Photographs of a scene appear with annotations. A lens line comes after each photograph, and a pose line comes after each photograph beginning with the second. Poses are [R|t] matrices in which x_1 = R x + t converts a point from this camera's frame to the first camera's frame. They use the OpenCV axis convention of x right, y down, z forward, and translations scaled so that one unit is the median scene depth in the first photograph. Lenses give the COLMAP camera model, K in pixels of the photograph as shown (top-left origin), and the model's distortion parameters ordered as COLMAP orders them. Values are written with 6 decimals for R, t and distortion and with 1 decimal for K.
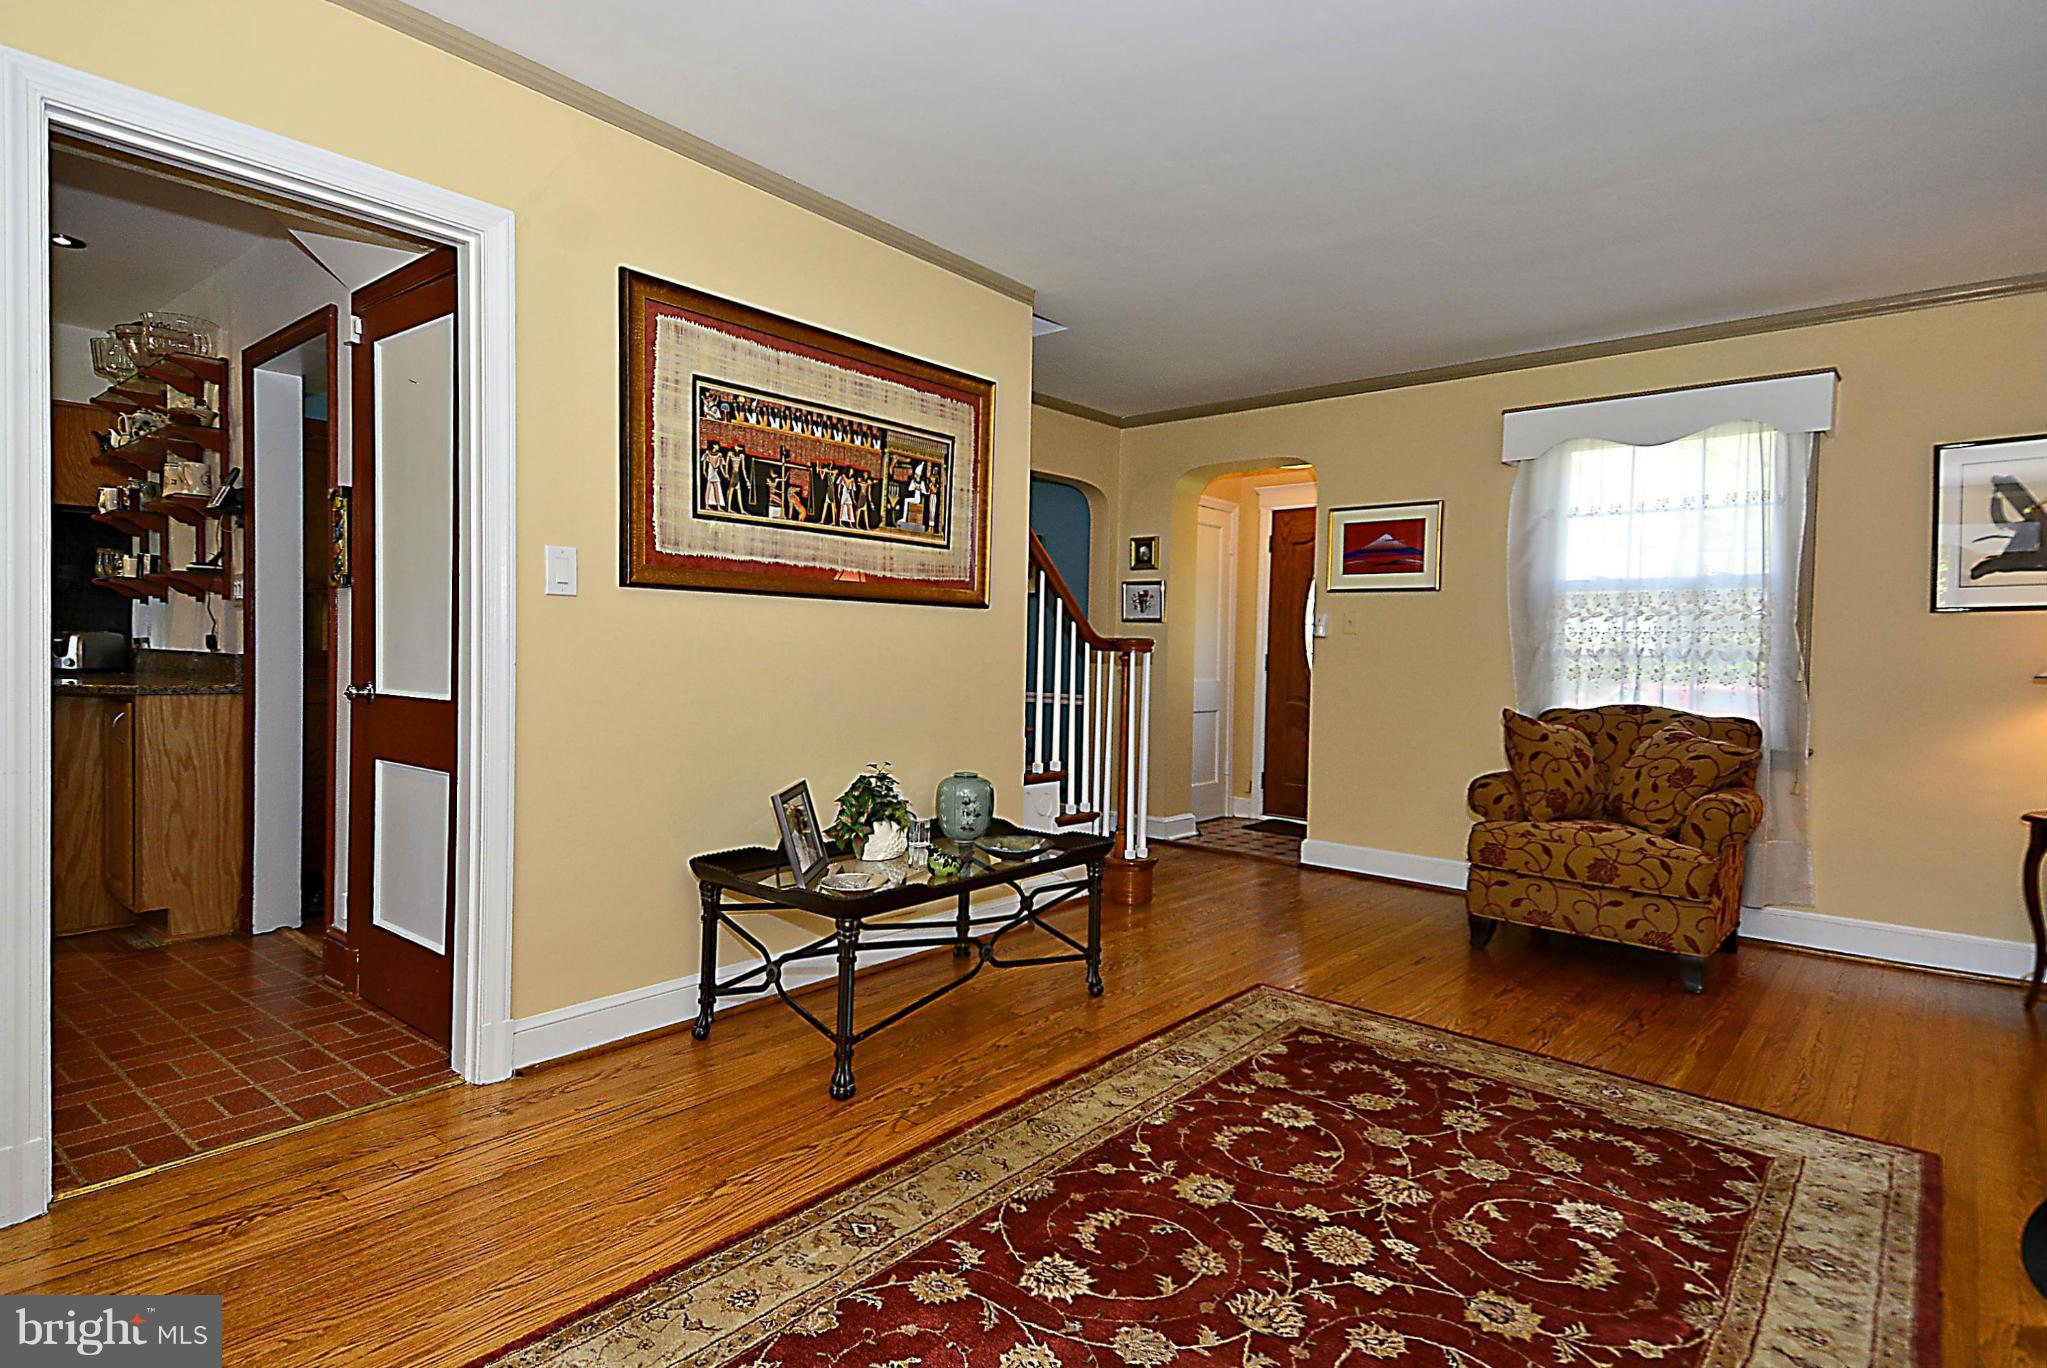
lens RADIAL K [[1079.9, 0, 1051.6], [0, 1079.9, 680.1], [0, 0, 1]] dist [0.116430, -0.063929]
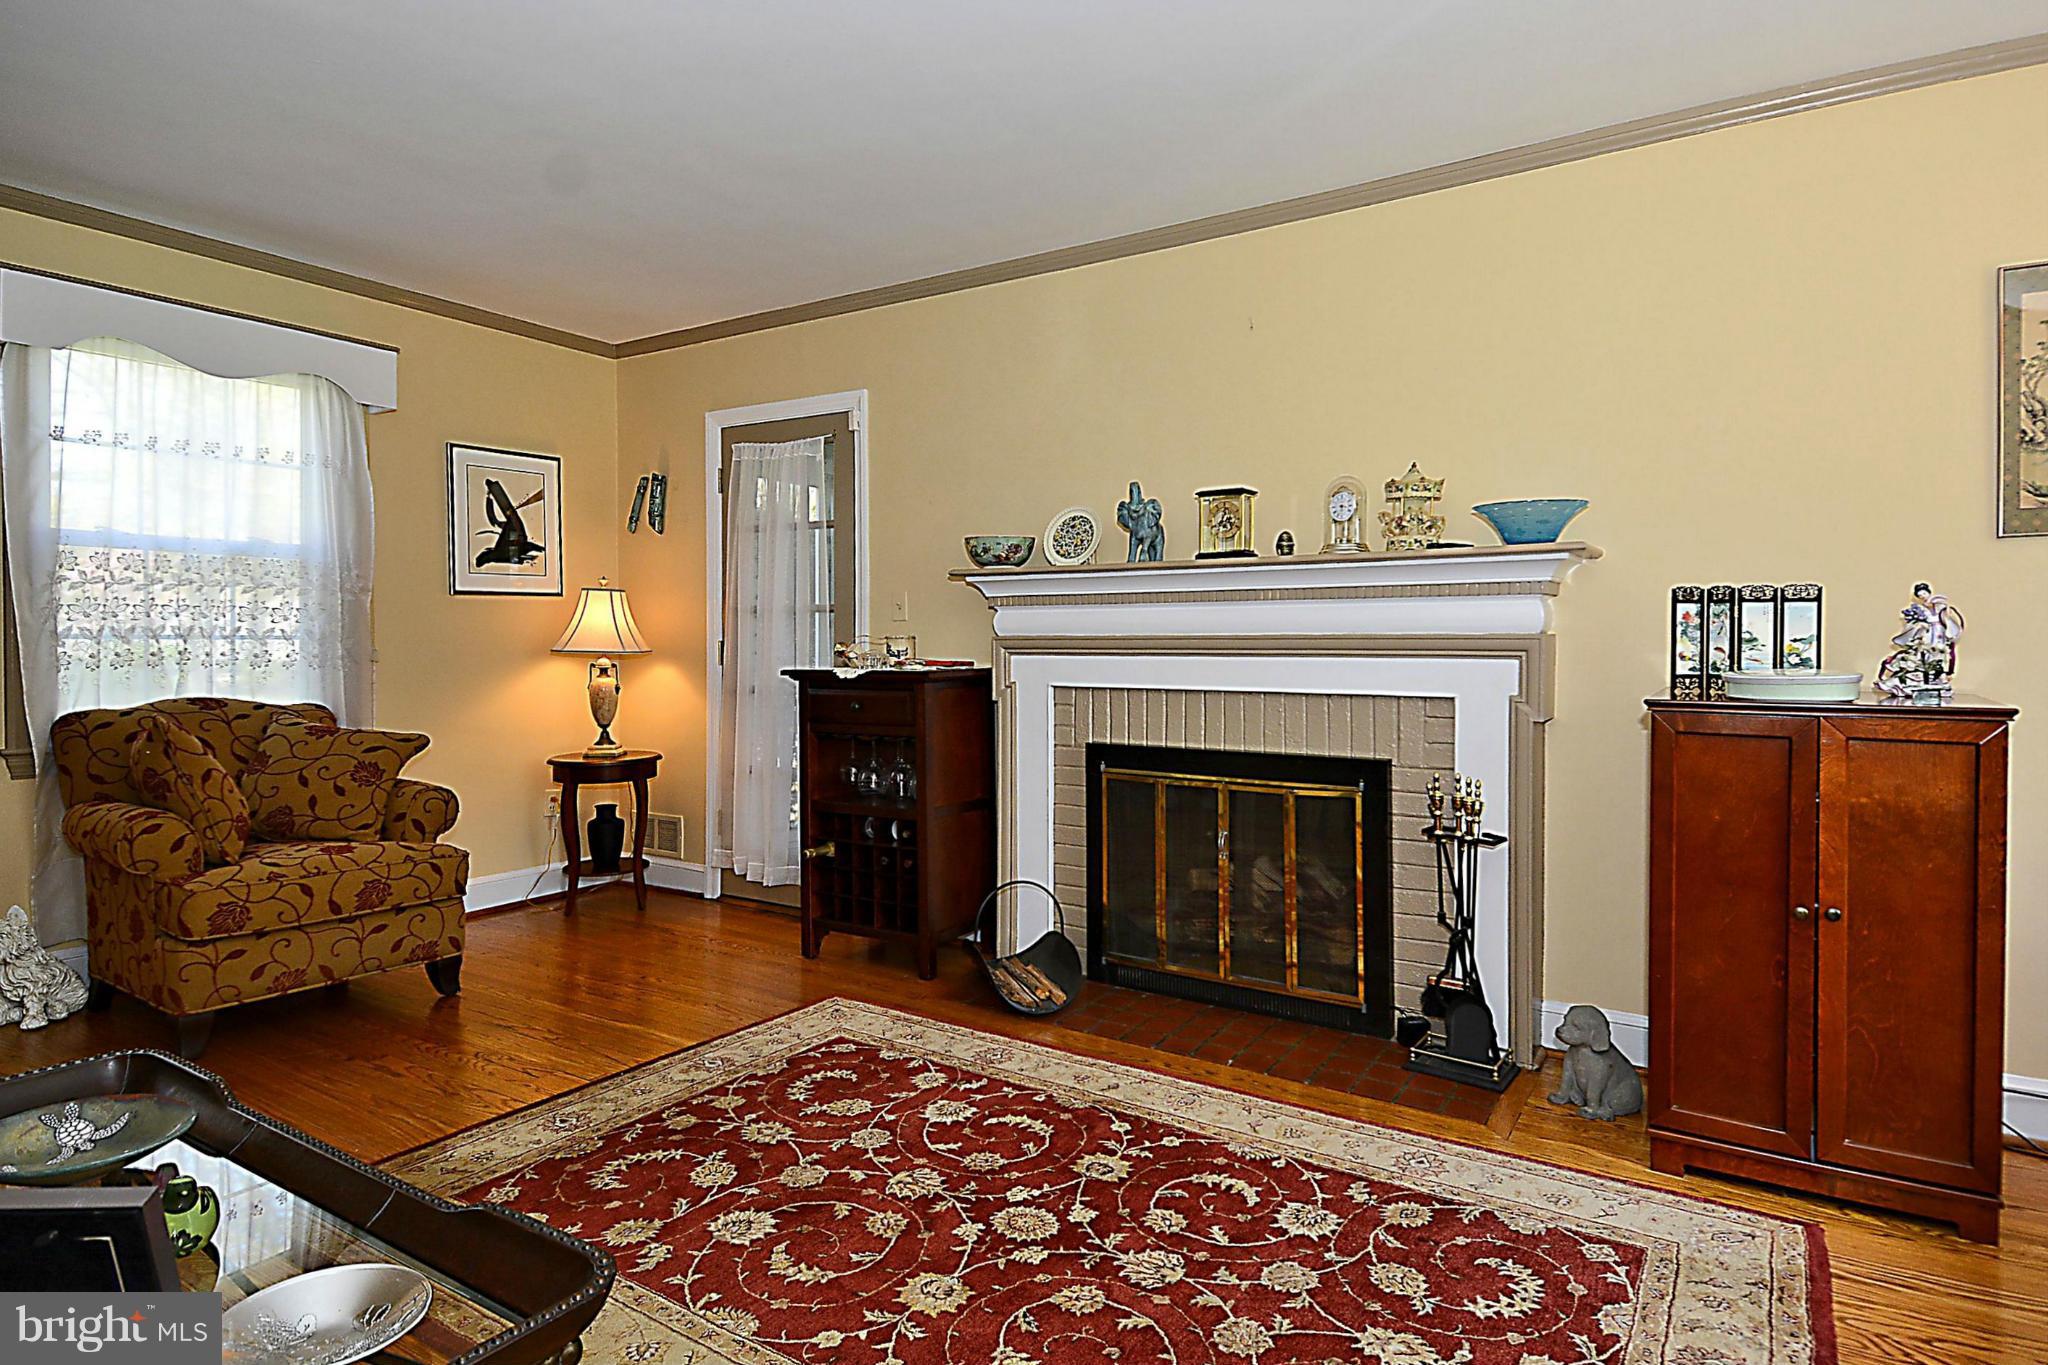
lens RADIAL K [[1138.7, 0, 1035.6], [0, 1138.7, 650.2], [0, 0, 1]] dist [0.063040, -0.038688]
pose [[-0.108956, -0.027354, 0.993670, -0.585643], [0.018196, 0.999399, 0.029507, -0.041334], [-0.993880, 0.021296, -0.108393, 0.807764]]
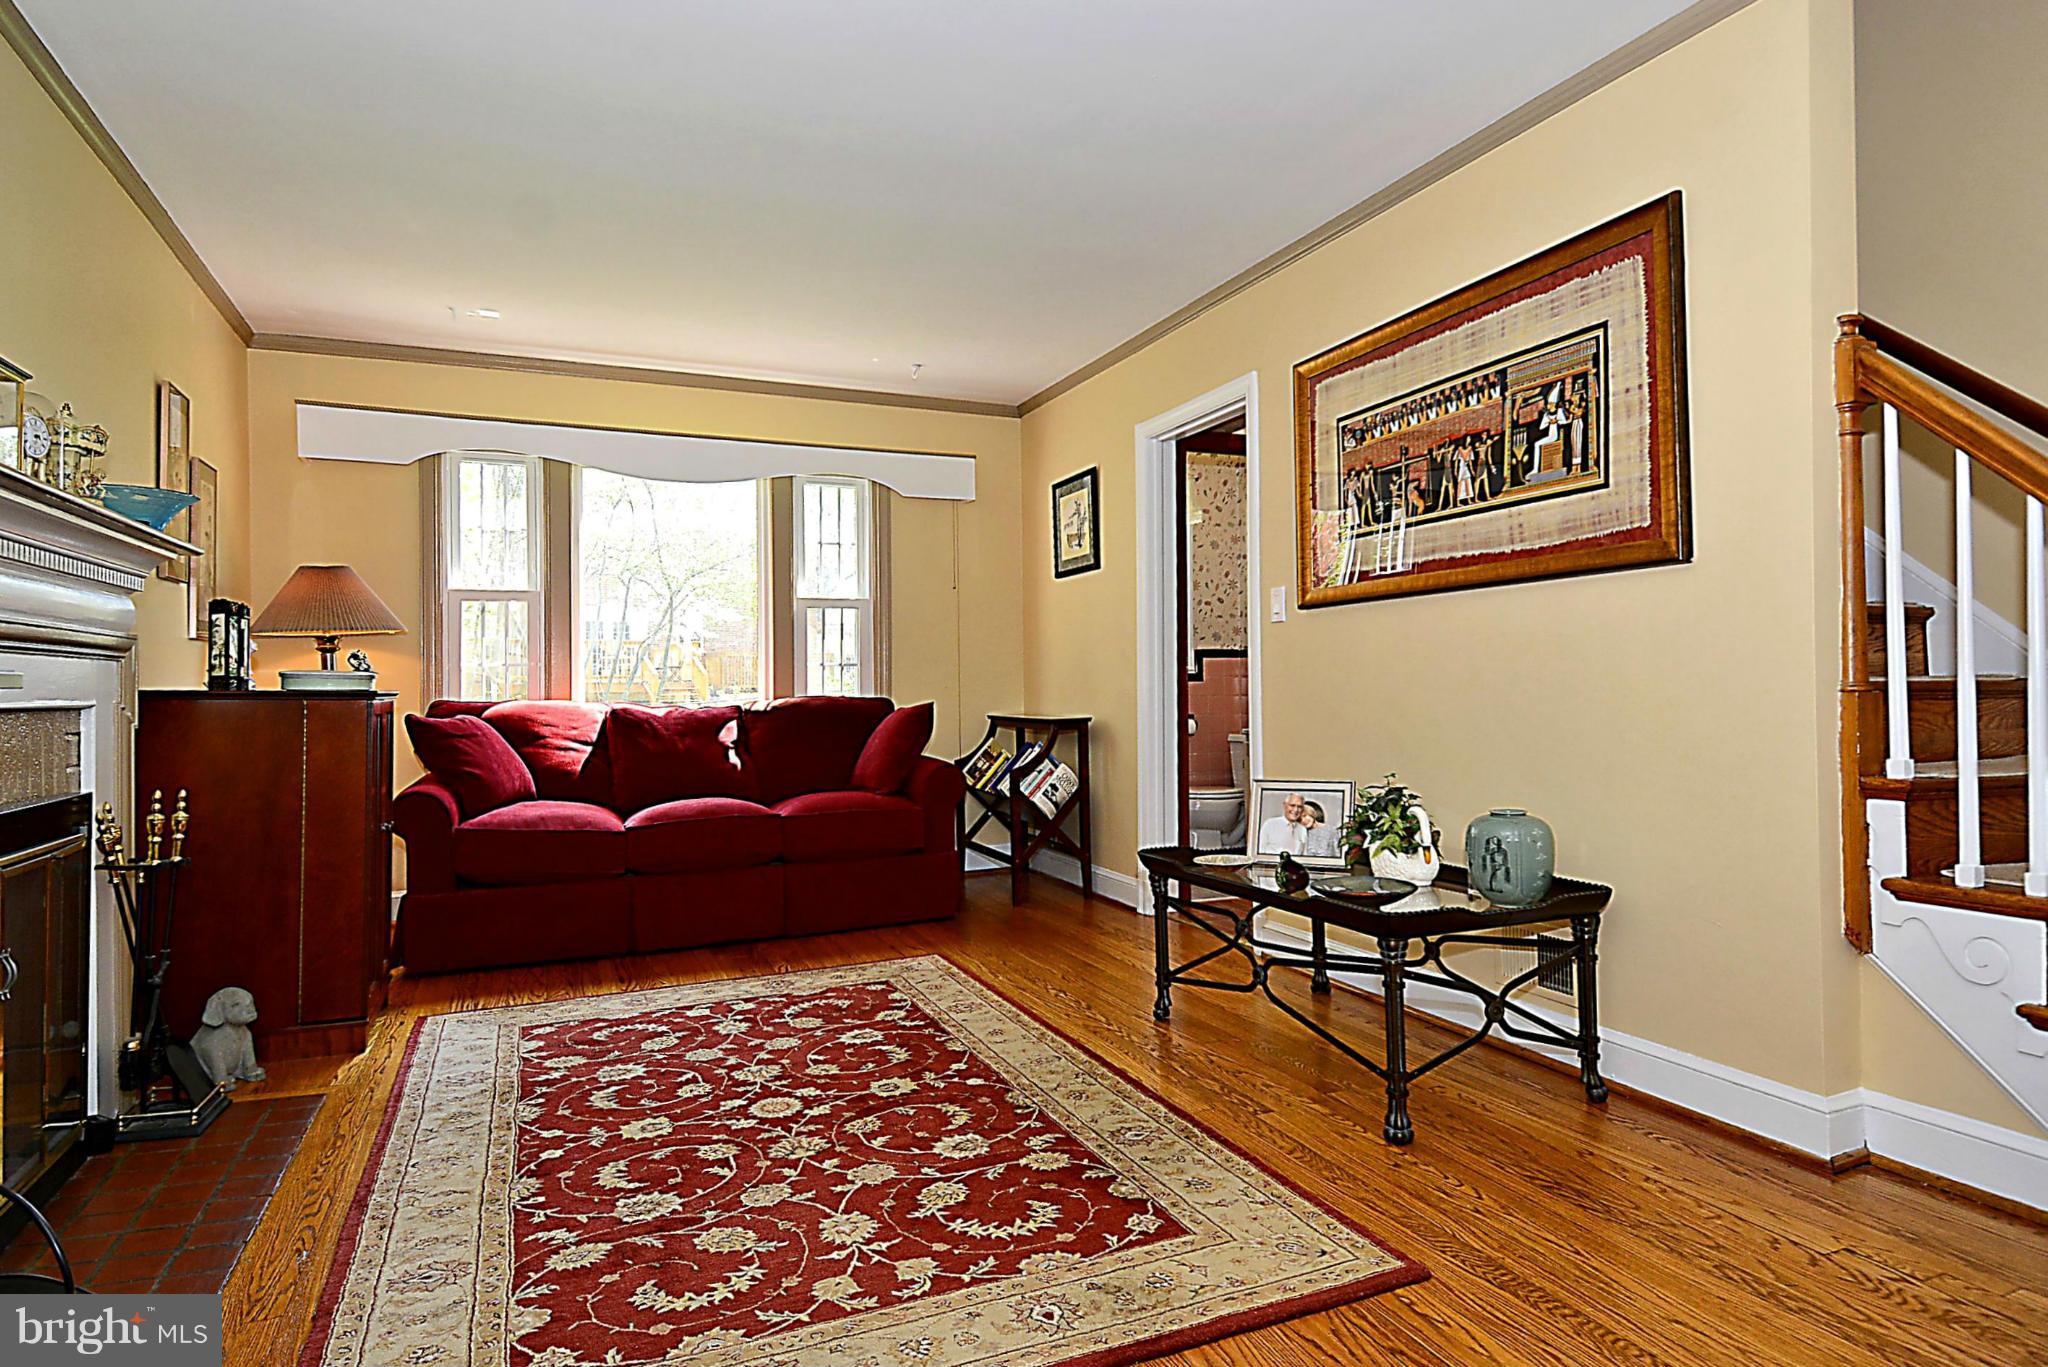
lens RADIAL K [[1151.5, 0, 1024.0], [0, 1151.5, 683.5], [0, 0, 1]] dist [0.051805, -0.001119]
pose [[-0.474247, -0.018716, -0.880193, 0.964463], [-0.019853, 0.999747, -0.010561, 0.021444], [0.880168, 0.012466, -0.474498, 1.385324]]
